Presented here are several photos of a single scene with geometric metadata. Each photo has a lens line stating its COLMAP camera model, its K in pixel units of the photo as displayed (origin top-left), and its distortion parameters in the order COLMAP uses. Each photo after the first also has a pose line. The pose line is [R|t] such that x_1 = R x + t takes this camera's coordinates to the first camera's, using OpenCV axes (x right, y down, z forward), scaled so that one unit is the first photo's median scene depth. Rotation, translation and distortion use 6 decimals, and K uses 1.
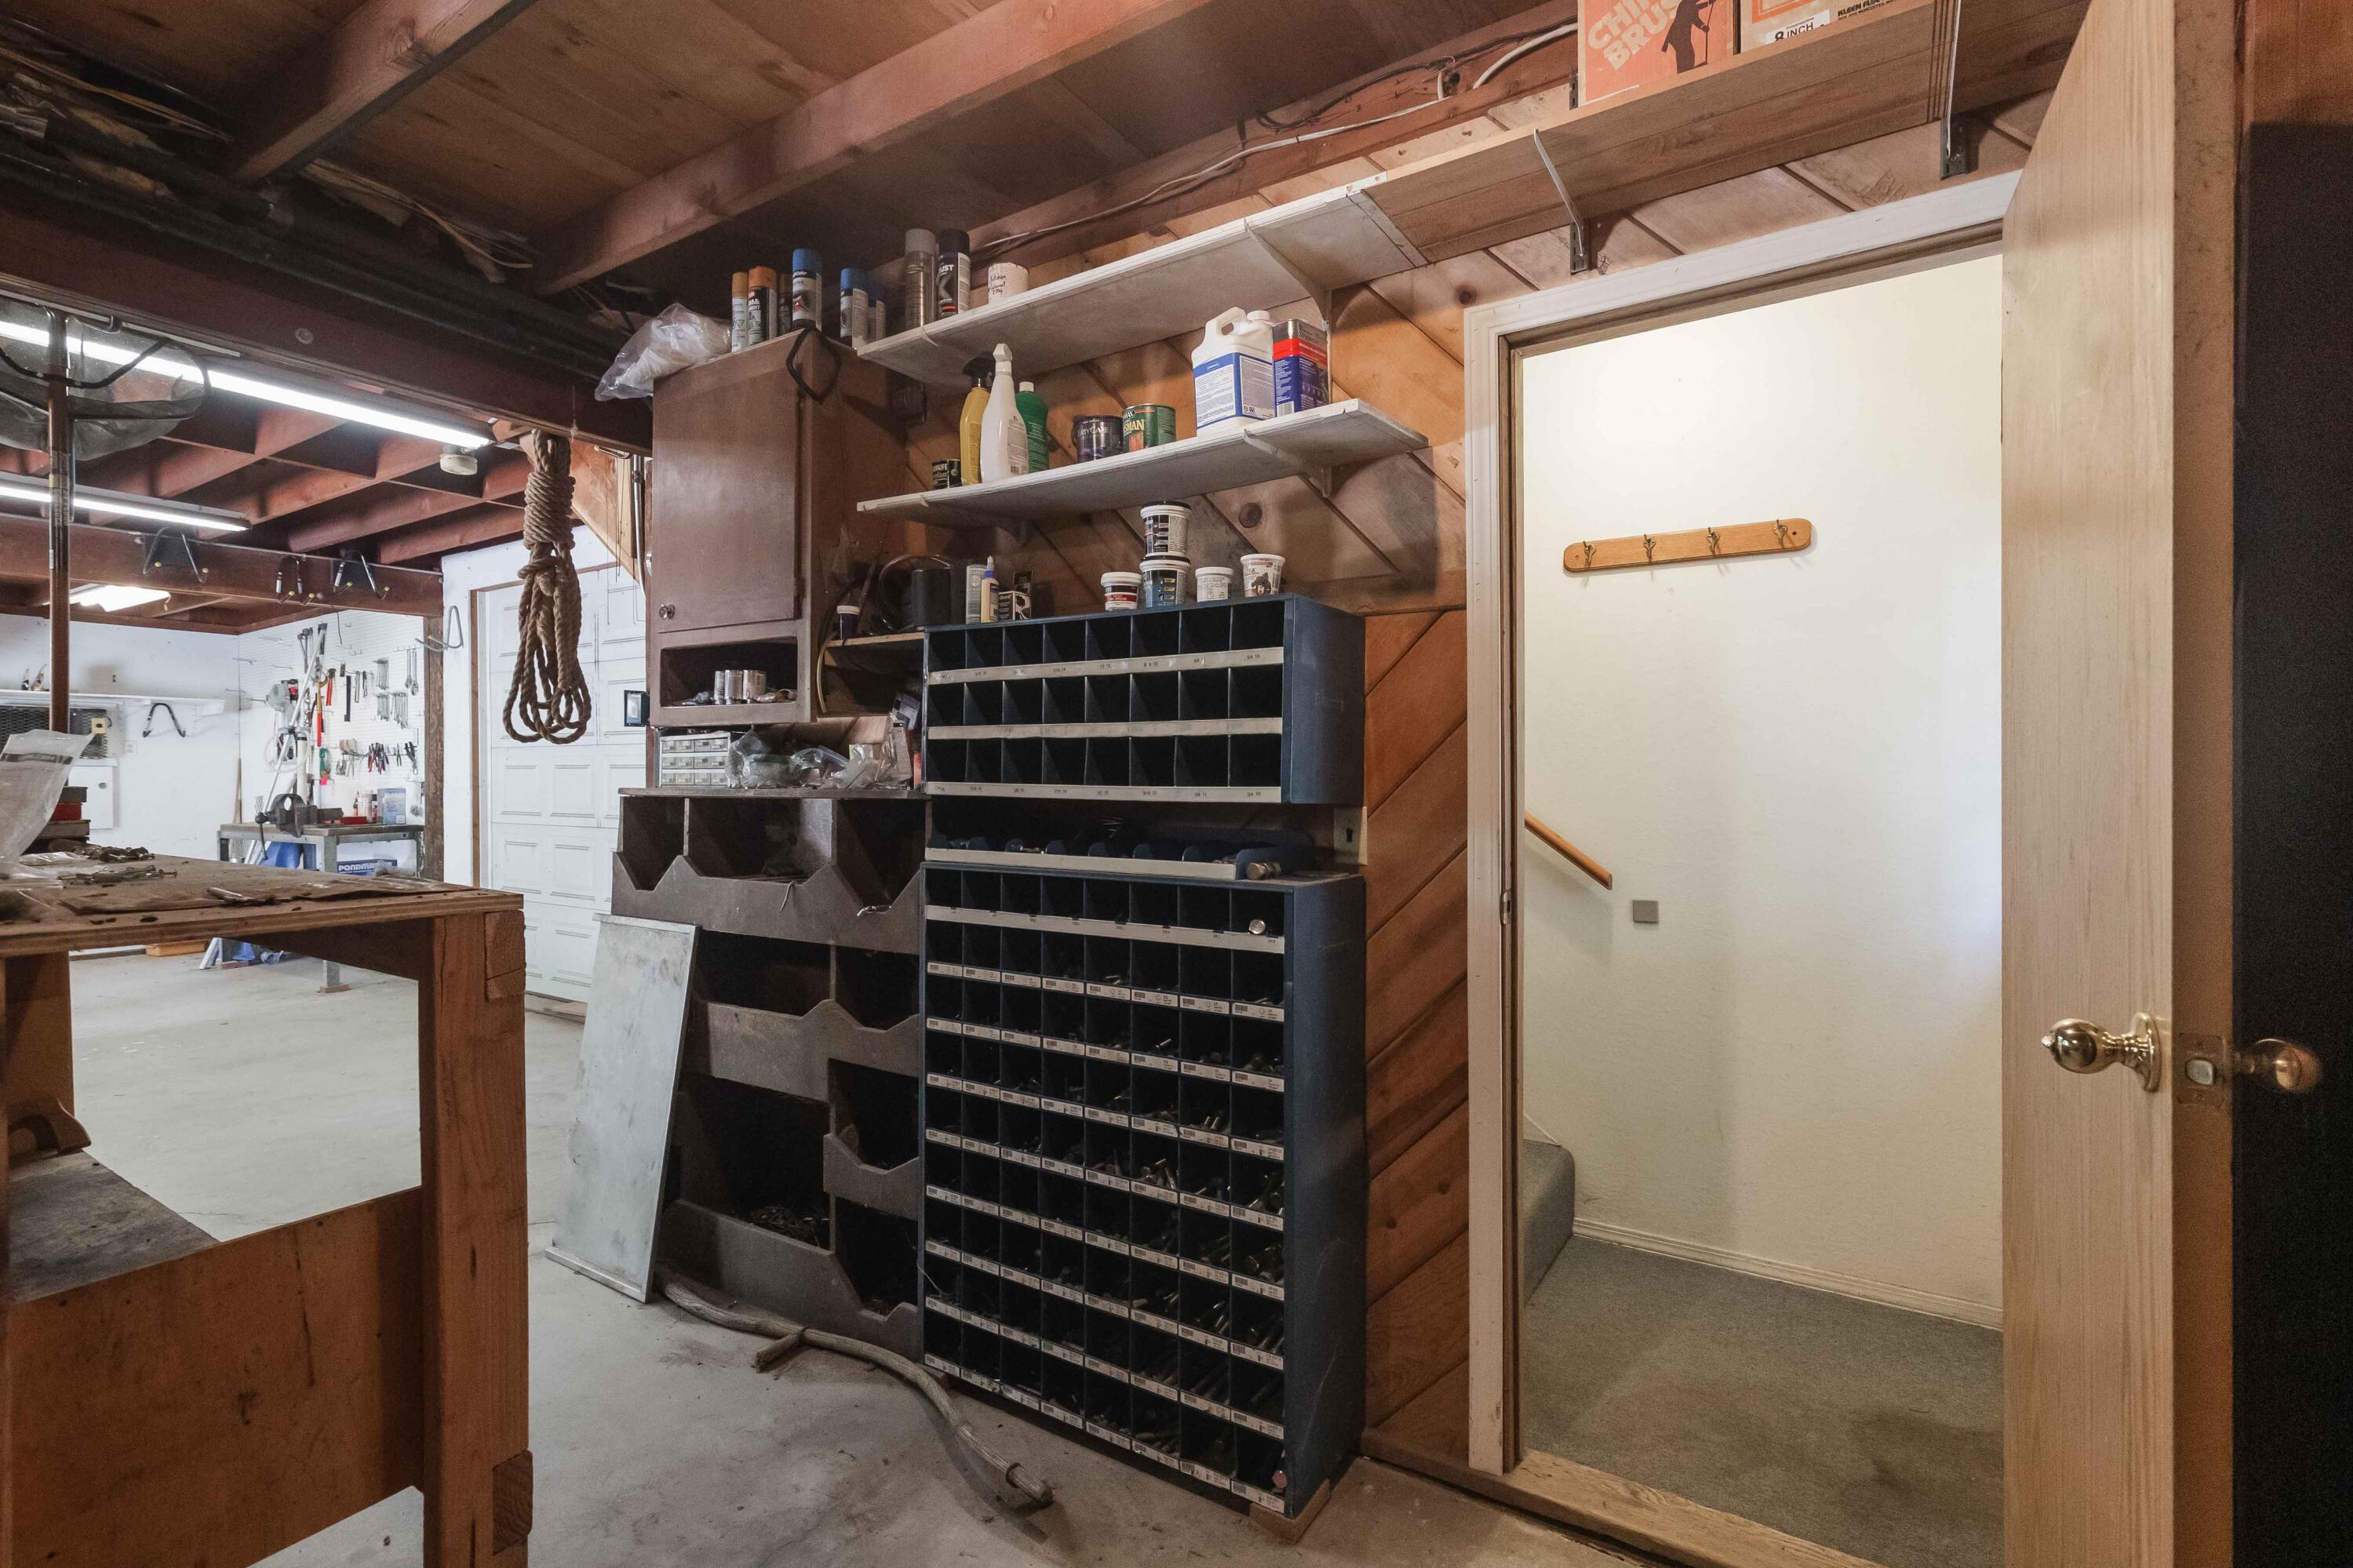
lens RADIAL K [[1077.8, 0, 1170.1], [0, 1077.8, 779.2], [0, 0, 1]] dist [0.016319, 0.001338]
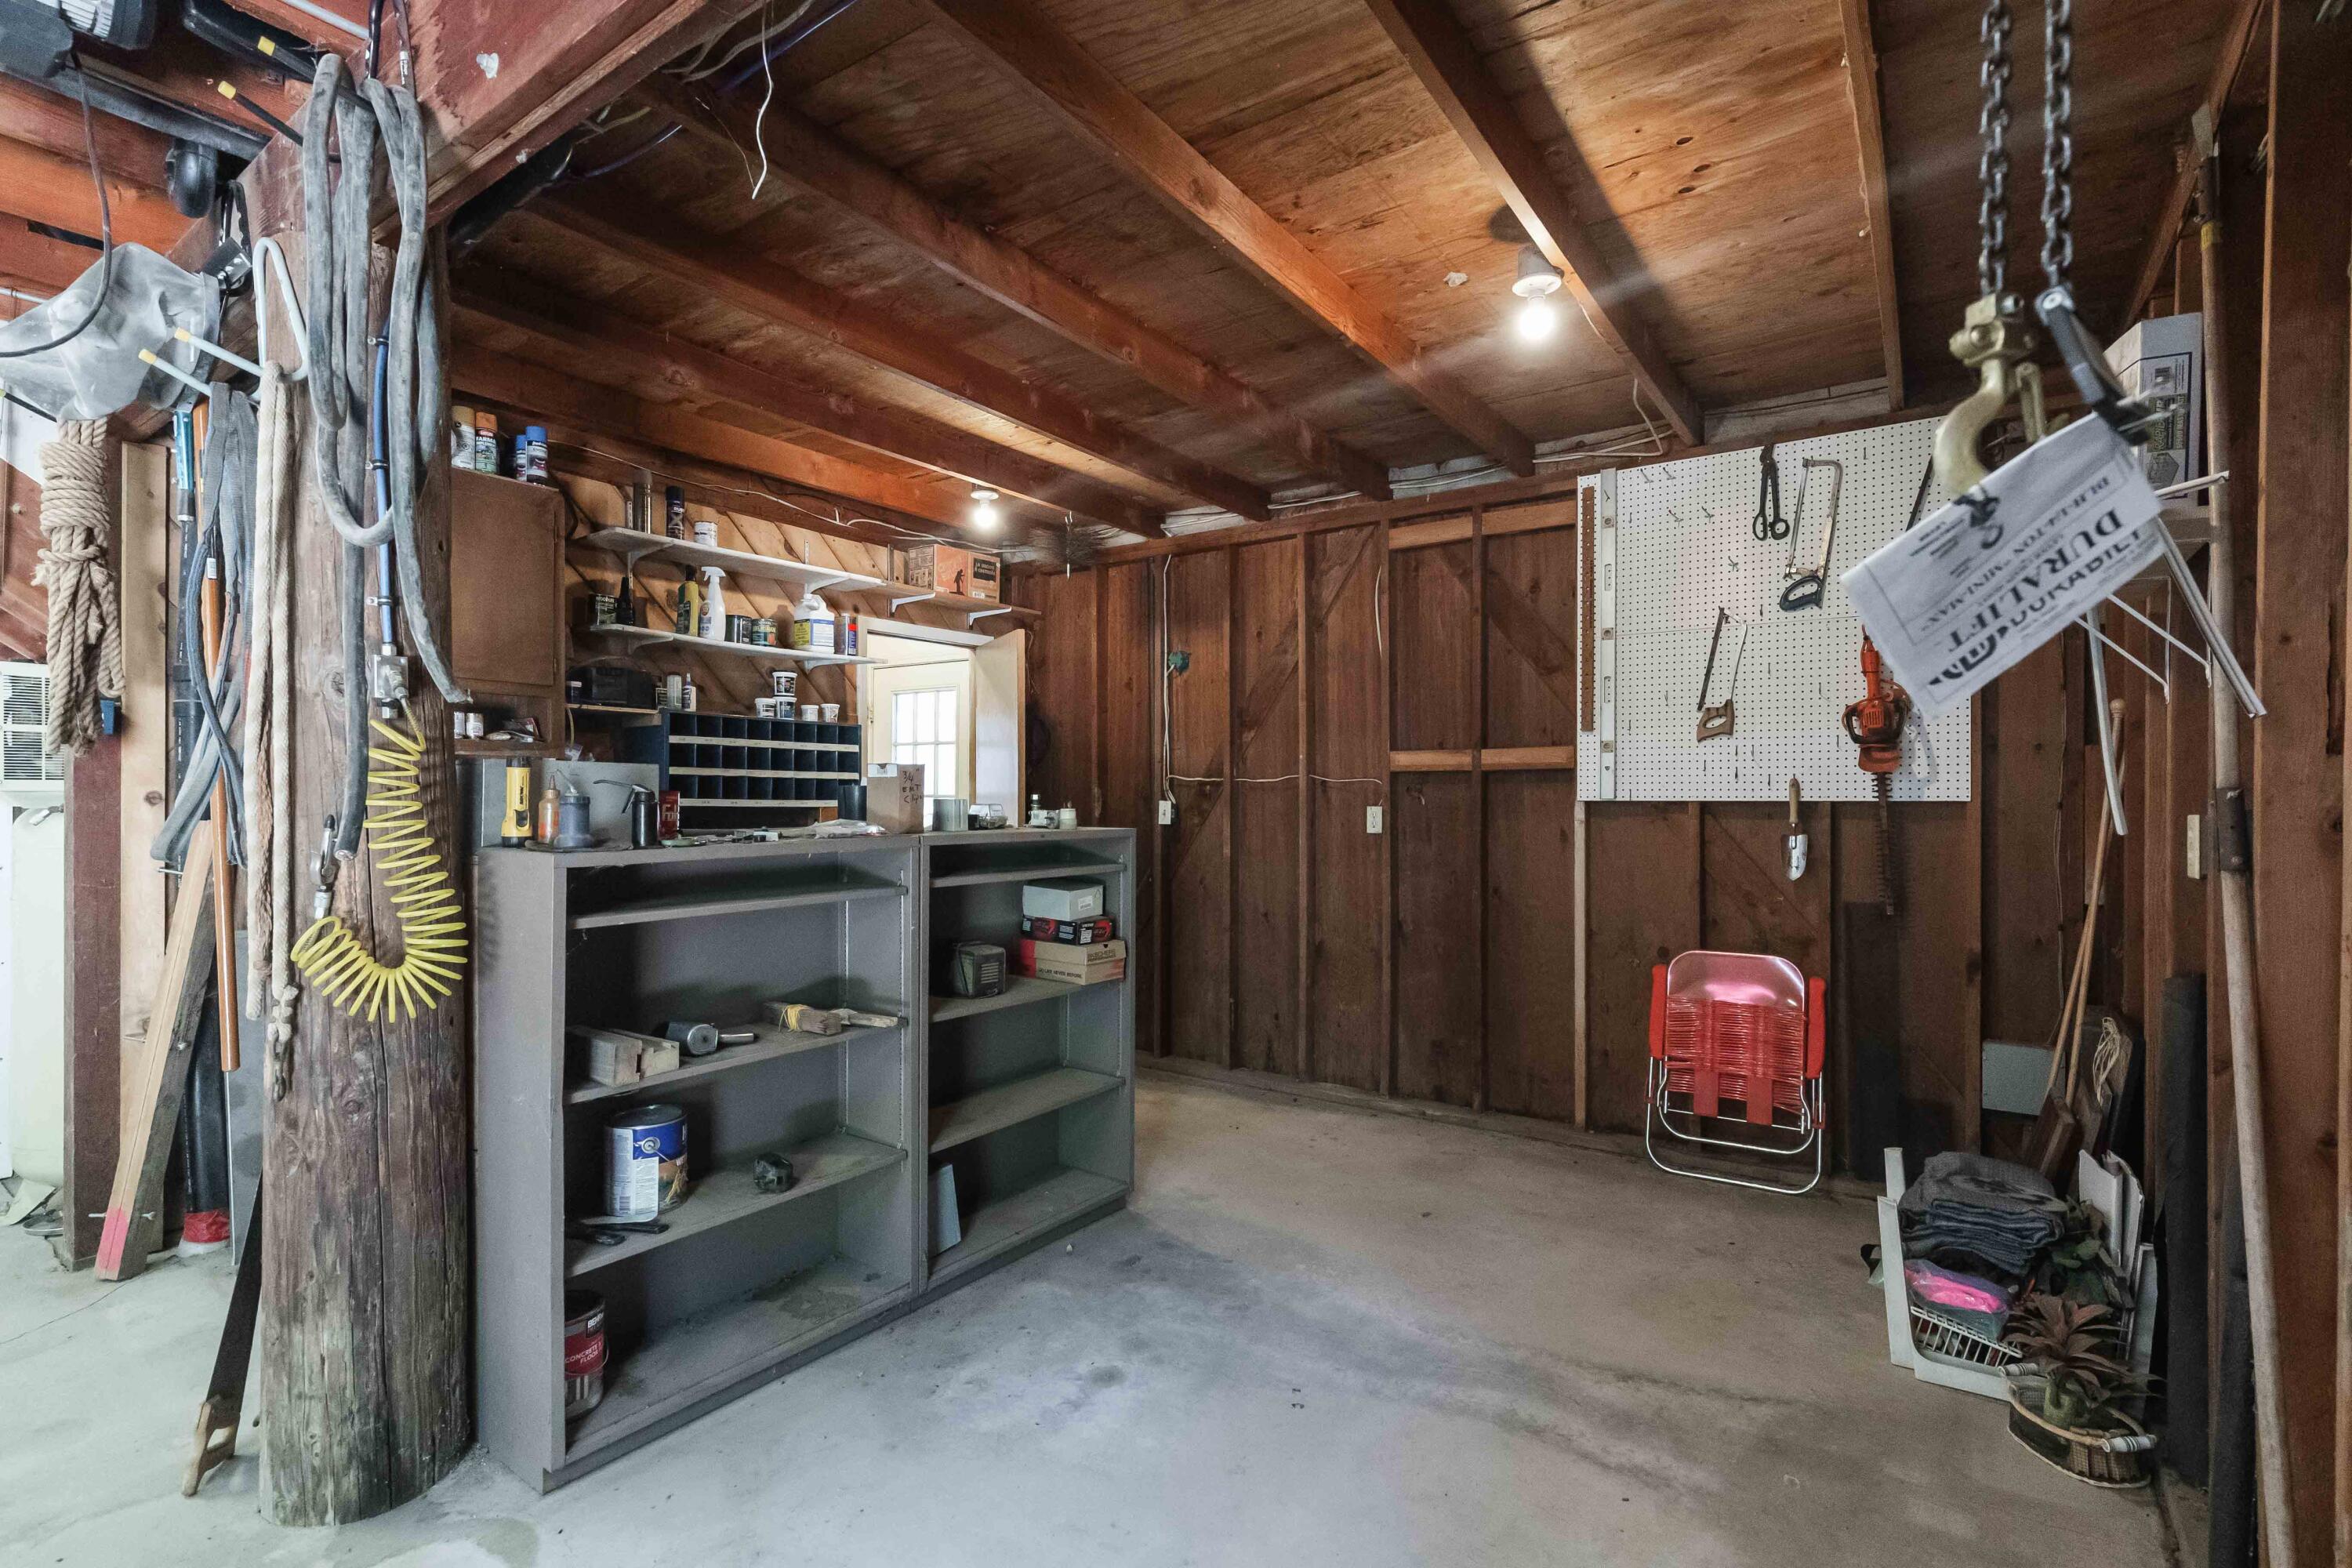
lens RADIAL K [[1077.5, 0, 1190.4], [0, 1077.5, 801.1], [0, 0, 1]] dist [0.016319, 0.001338]
pose [[0.029800, 0.003498, 0.999550, -2.078703], [-0.001359, 0.999993, -0.003459, 0.011732], [-0.999555, -0.001255, 0.029805, 0.116436]]
